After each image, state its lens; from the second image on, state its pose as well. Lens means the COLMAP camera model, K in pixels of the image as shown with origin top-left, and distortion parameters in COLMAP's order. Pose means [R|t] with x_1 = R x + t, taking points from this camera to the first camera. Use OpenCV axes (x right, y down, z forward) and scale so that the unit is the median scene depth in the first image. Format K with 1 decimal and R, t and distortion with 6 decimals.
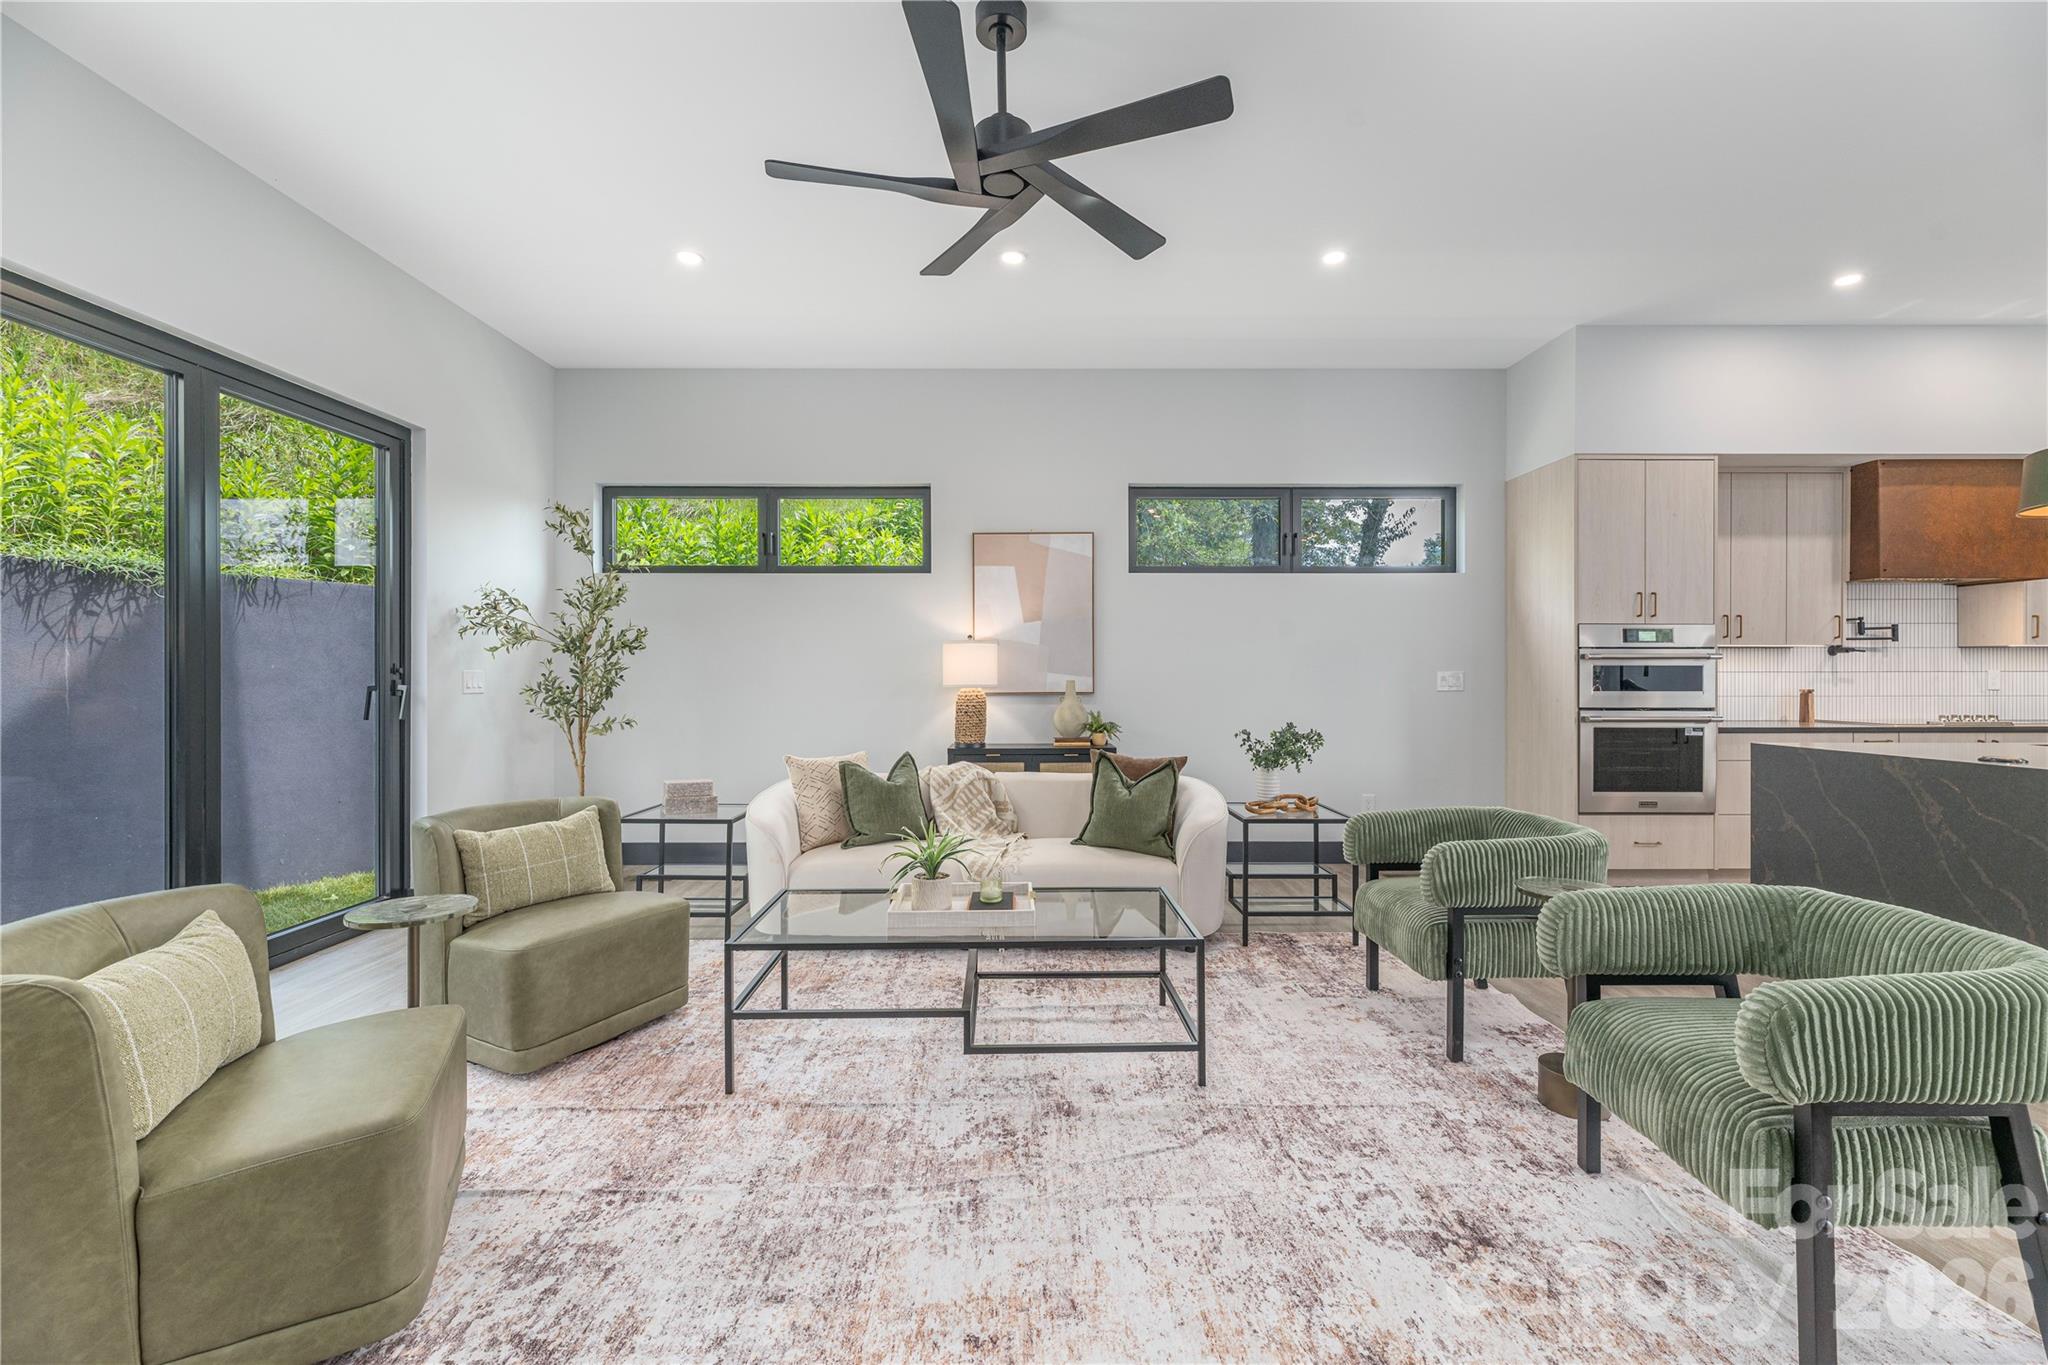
lens RADIAL K [[833.0, 0, 1035.2], [0, 833.0, 675.3], [0, 0, 1]] dist [0.003425, 0.000243]
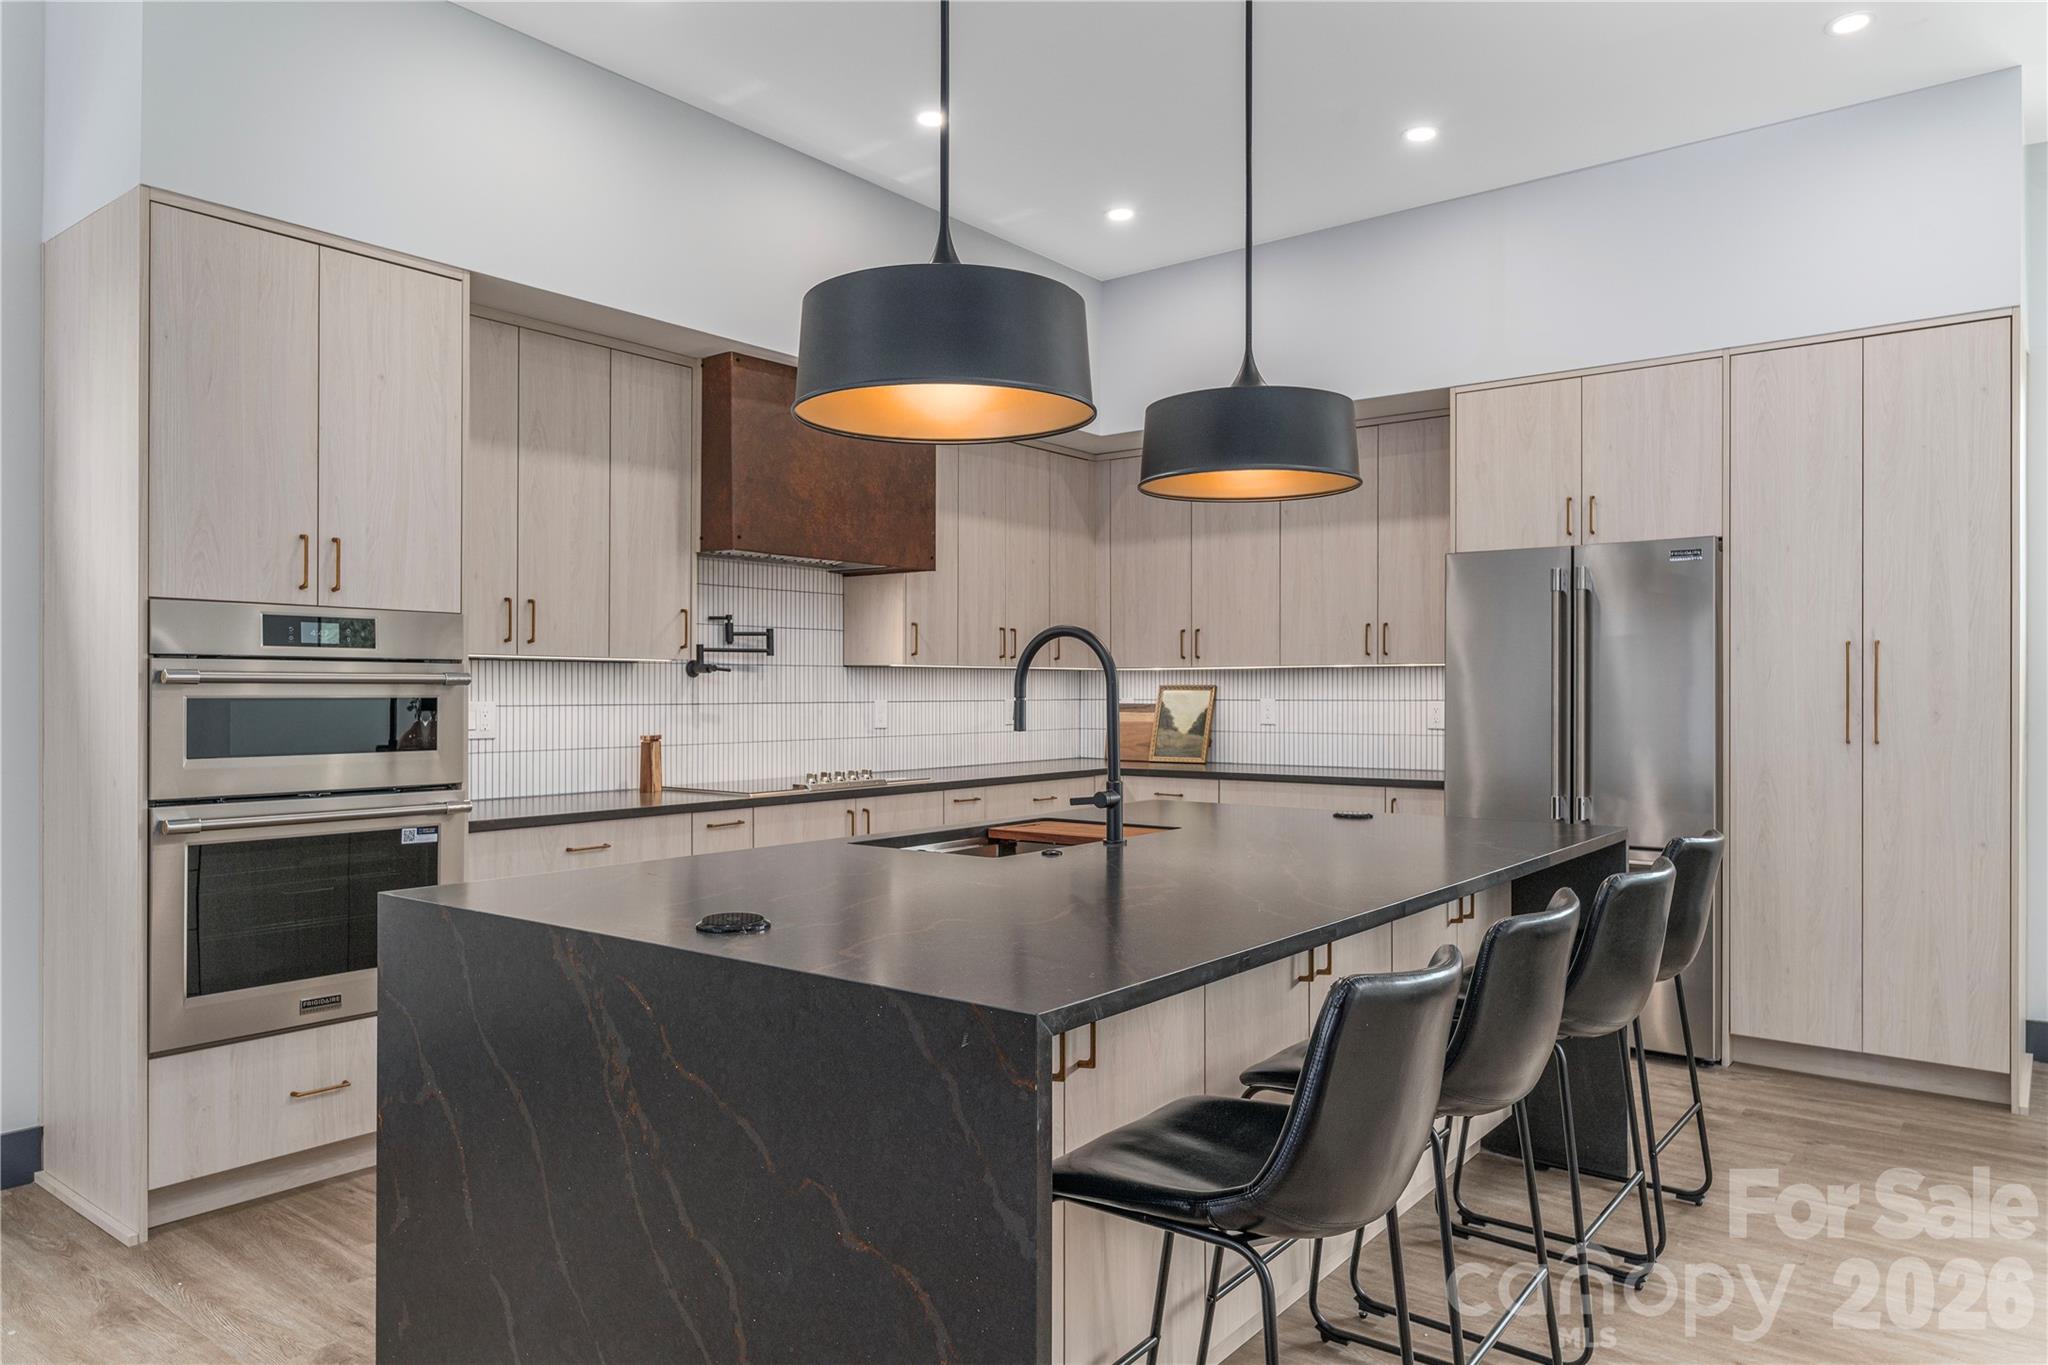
lens RADIAL K [[1328.0, 0, 1018.2], [0, 1328.0, 689.1], [0, 0, 1]] dist [-0.000076, -0.000228]
pose [[0.626144, 0.001496, 0.779706, 0.394688], [-0.000396, 0.999999, -0.001601, -0.014829], [-0.779708, 0.000694, 0.626143, 0.243964]]
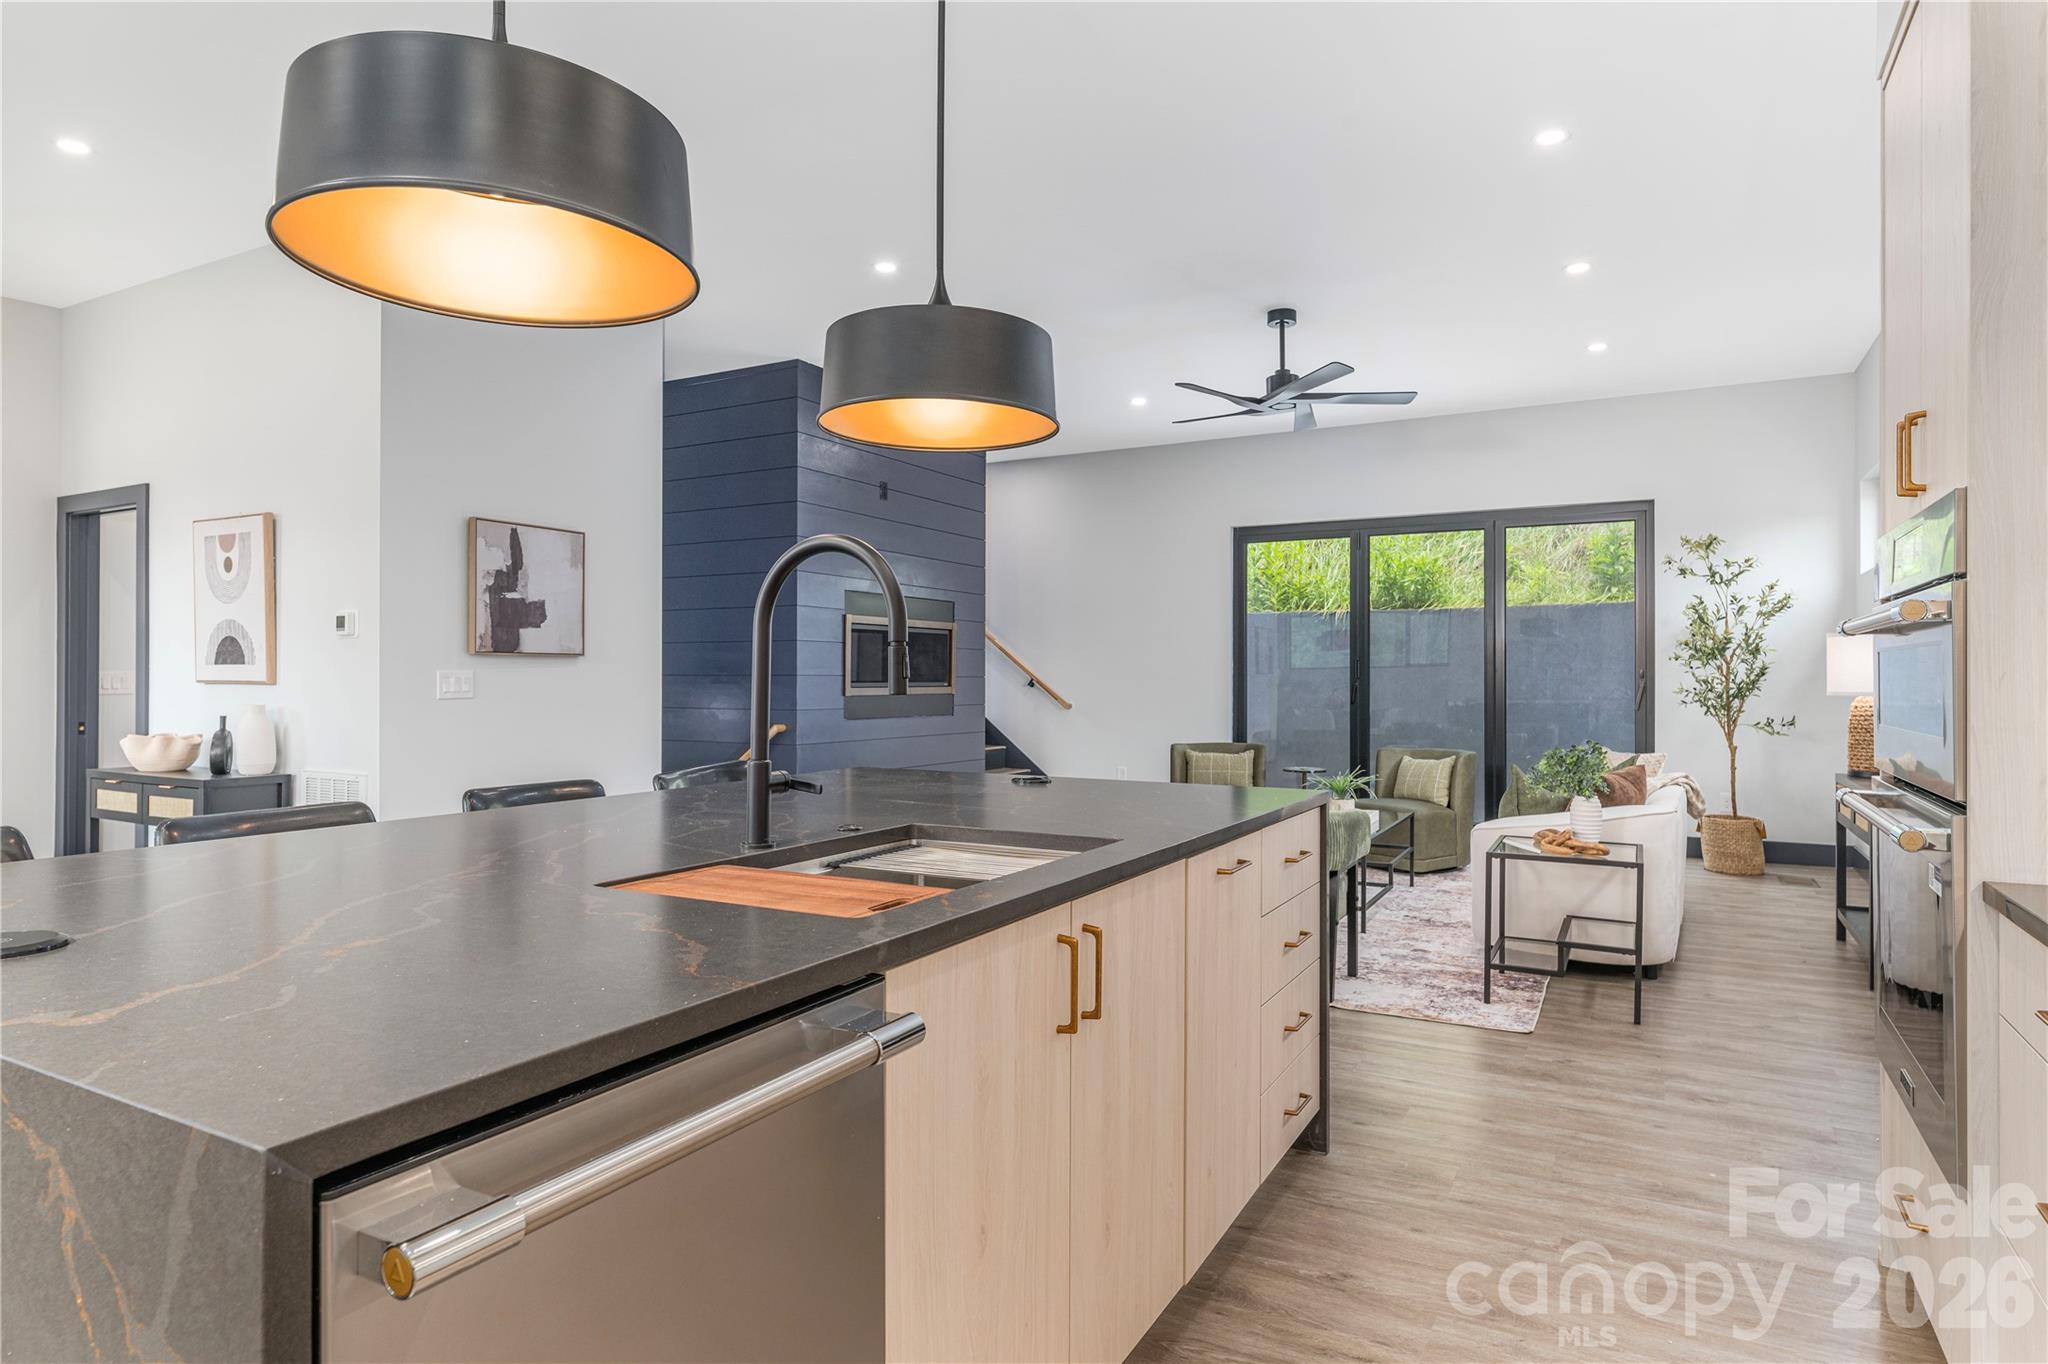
lens RADIAL K [[1158.5, 0, 1023.5], [0, 1158.5, 673.5], [0, 0, 1]] dist [-0.001969, -0.001399]
pose [[-0.492554, -0.003372, -0.870276, 1.239453], [-0.002059, 0.999994, -0.002709, -0.000468], [0.870280, 0.000458, -0.492558, 0.894856]]
